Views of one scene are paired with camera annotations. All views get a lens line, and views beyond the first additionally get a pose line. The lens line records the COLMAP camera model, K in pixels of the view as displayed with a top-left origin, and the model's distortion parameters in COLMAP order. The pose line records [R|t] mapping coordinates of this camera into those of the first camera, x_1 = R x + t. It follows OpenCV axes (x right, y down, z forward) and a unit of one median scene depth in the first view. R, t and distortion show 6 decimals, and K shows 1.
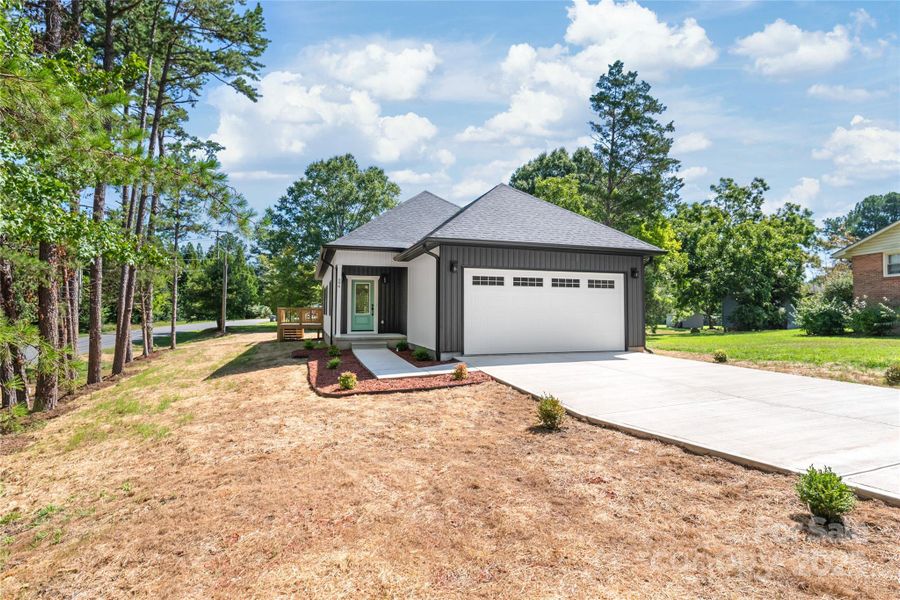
lens RADIAL K [[397.2, 0, 449.6], [0, 397.2, 296.8], [0, 0, 1]] dist [0.000207, -0.000480]
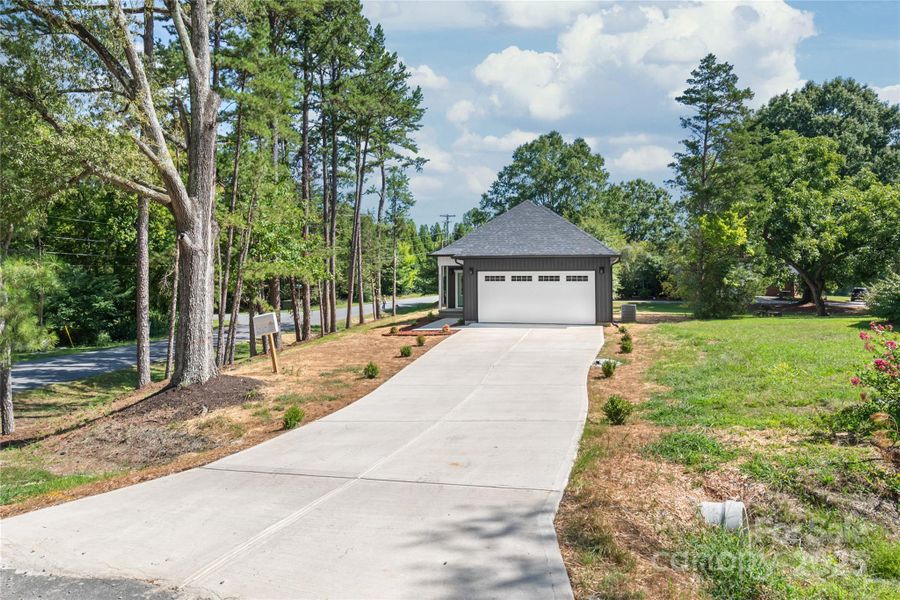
lens RADIAL K [[397.2, 0, 449.6], [0, 397.2, 296.8], [0, 0, 1]] dist [0.000207, -0.000480]
pose [[0.873494, 0.010988, -0.486710, 0.346487], [0.014535, 0.998711, 0.048634, -0.021482], [0.486617, -0.049556, 0.872209, -0.267396]]
